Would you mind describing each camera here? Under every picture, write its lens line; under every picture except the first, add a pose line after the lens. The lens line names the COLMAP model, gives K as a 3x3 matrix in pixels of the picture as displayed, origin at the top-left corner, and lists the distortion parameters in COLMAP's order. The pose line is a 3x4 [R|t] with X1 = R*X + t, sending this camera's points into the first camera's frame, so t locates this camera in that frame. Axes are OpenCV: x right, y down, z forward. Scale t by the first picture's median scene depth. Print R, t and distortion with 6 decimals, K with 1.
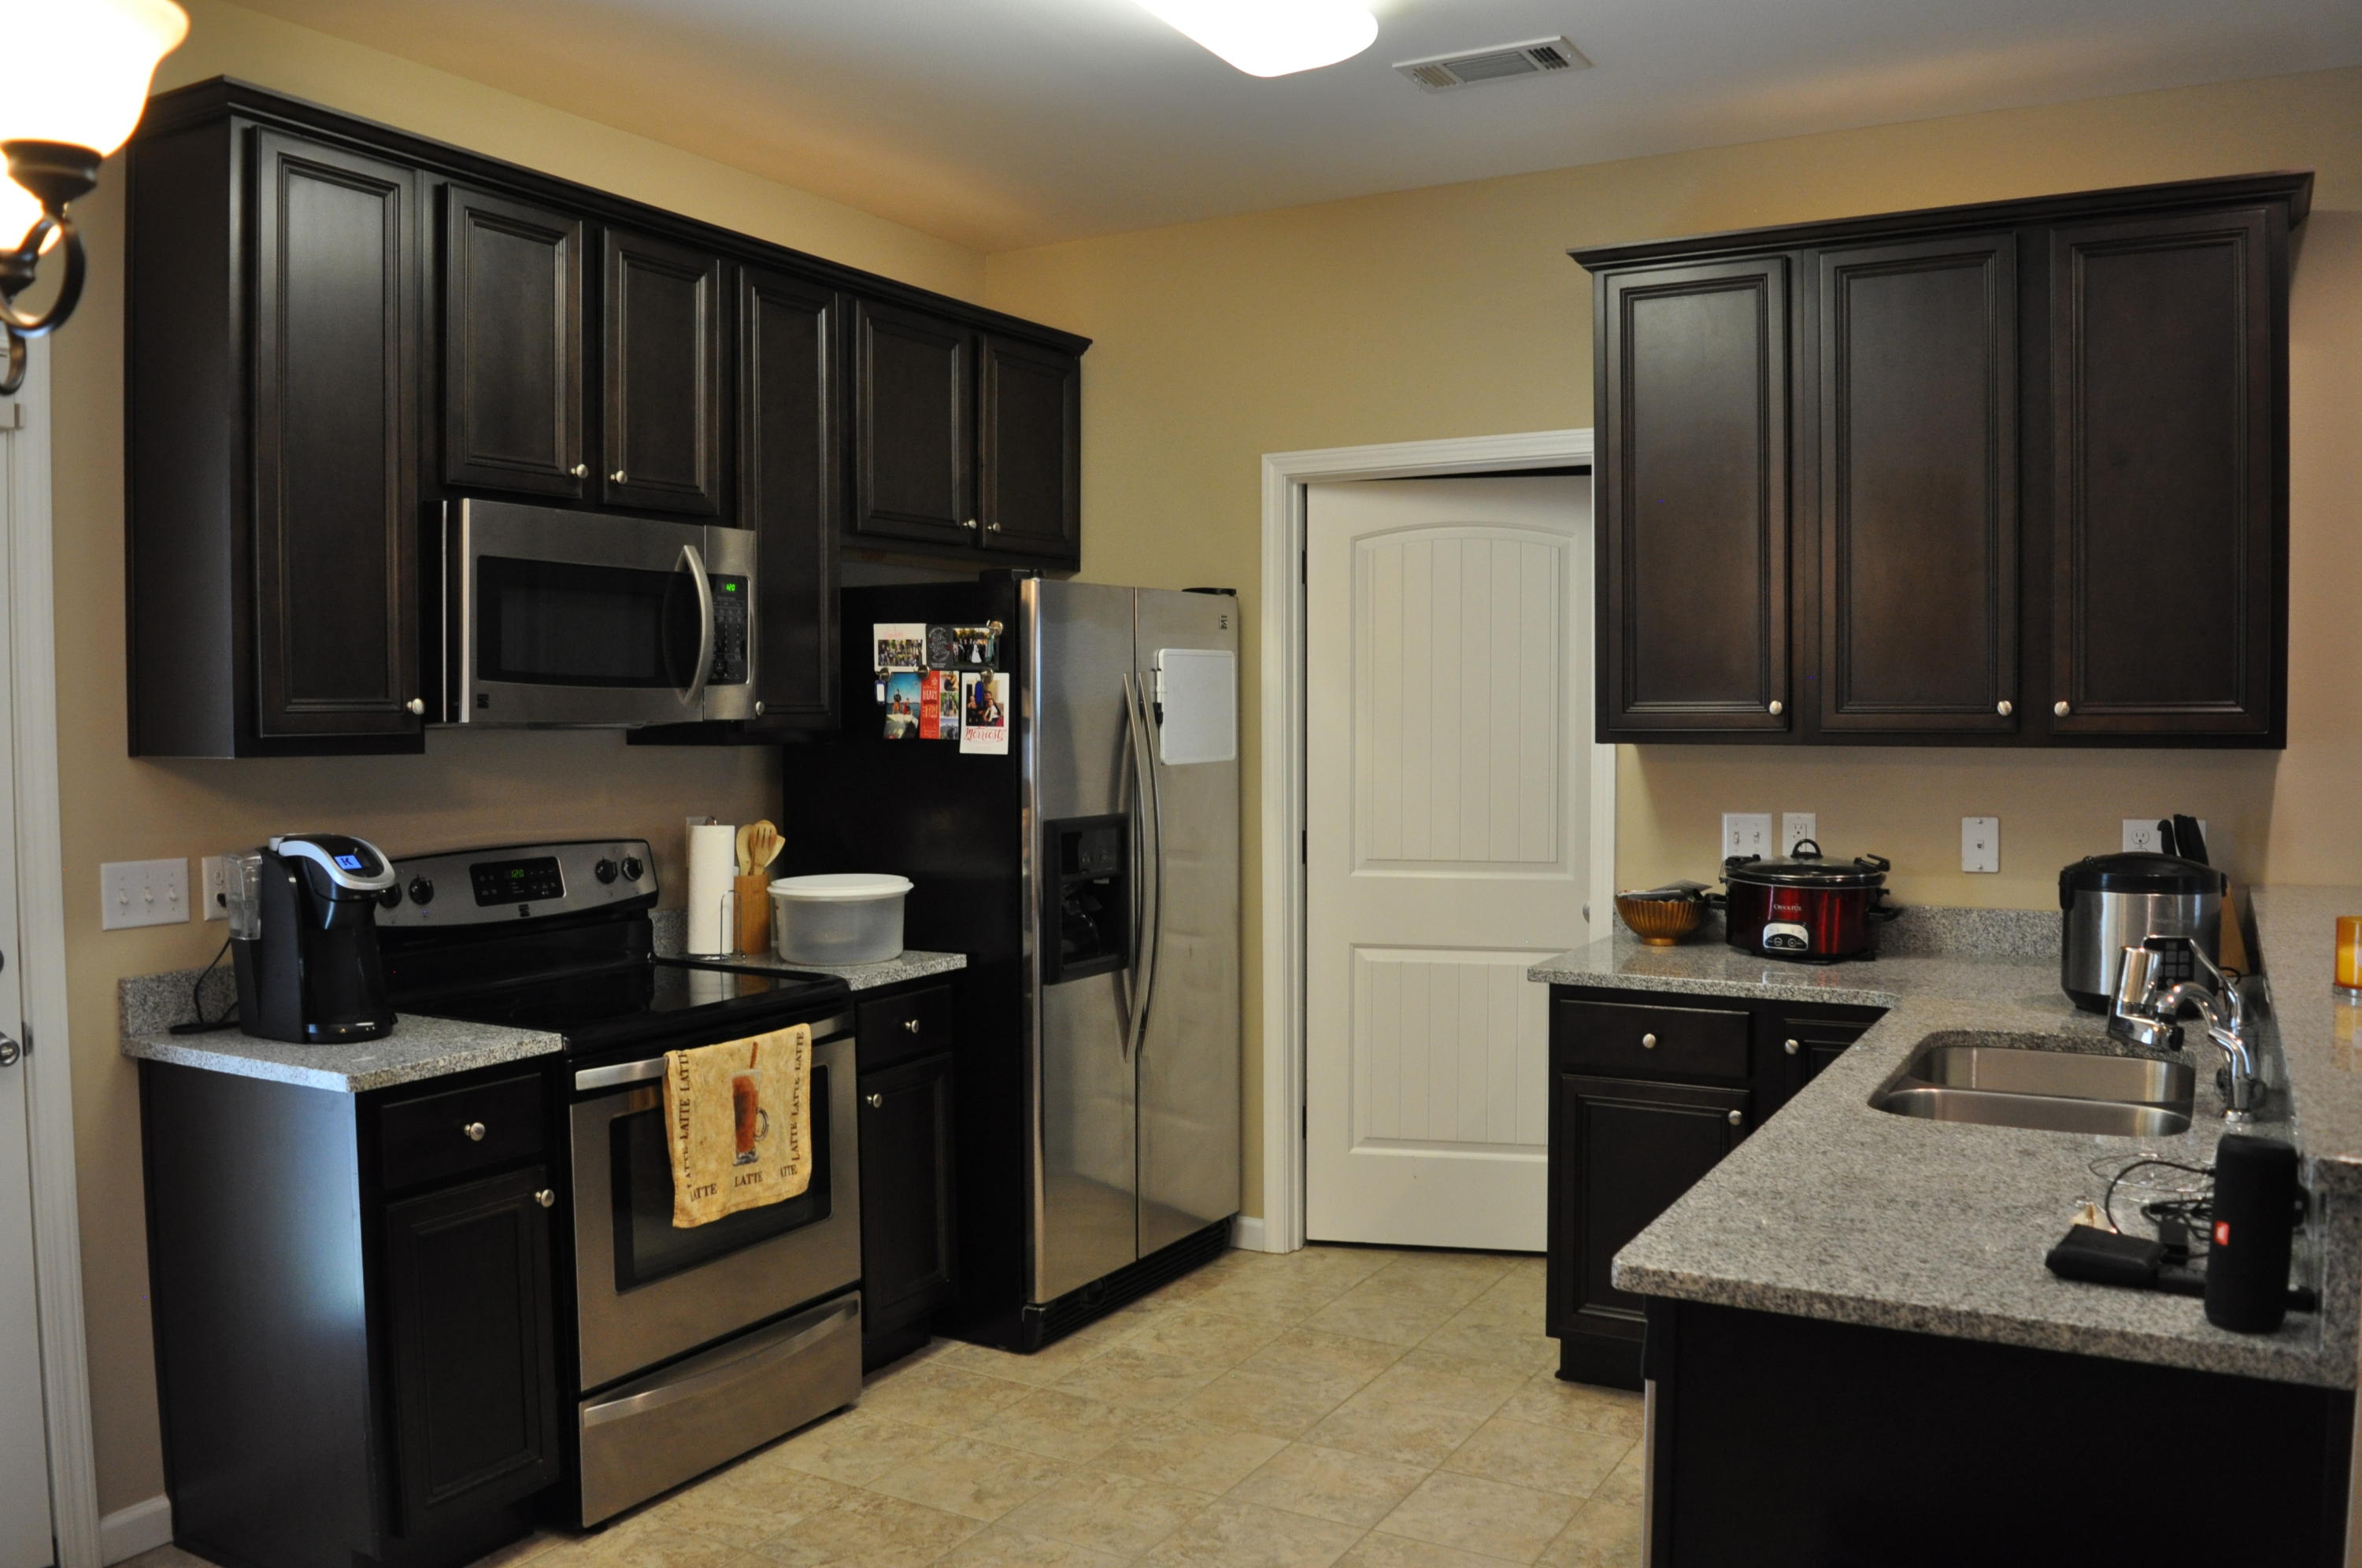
lens RADIAL K [[1866.8, 0, 1181.0], [0, 1866.8, 784.0], [0, 0, 1]] dist [-0.083234, -0.002101]
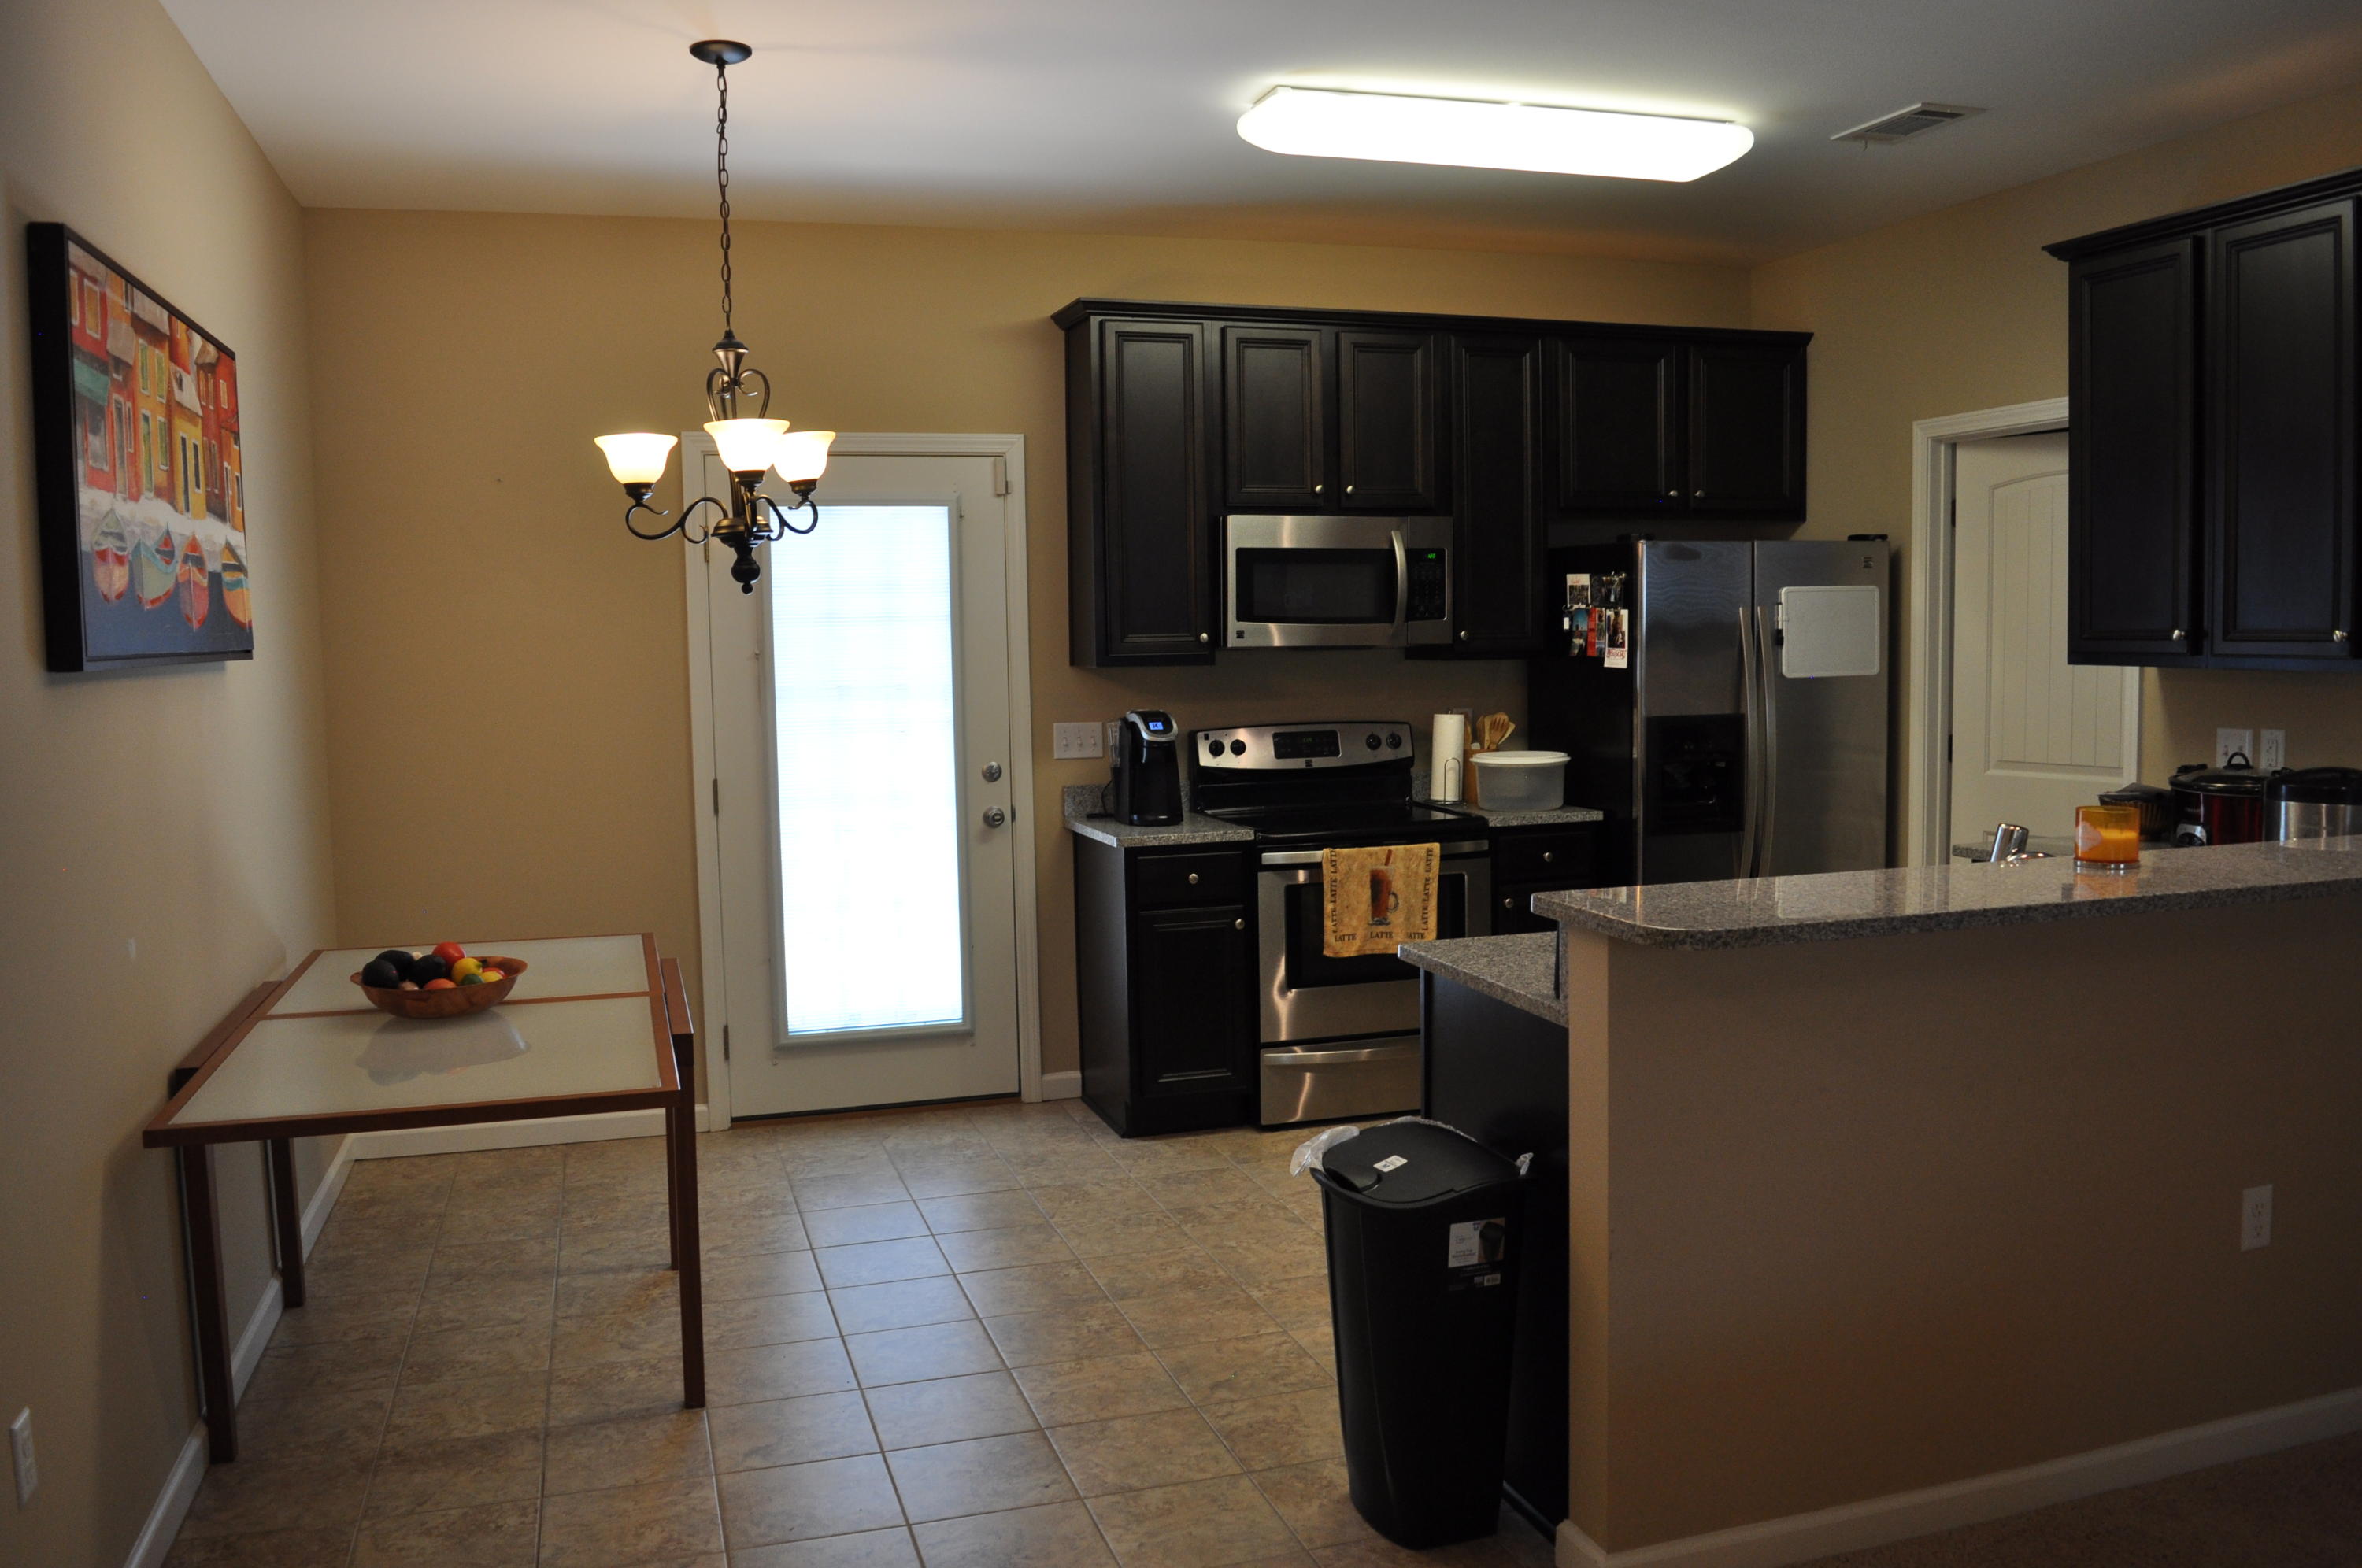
lens RADIAL K [[1866.8, 0, 1181.0], [0, 1866.8, 784.0], [0, 0, 1]] dist [-0.083234, -0.002101]
pose [[0.727707, 0.050303, -0.684041, 0.618986], [-0.014253, 0.998201, 0.058244, -0.005640], [0.685740, -0.032635, 0.727115, -0.234937]]
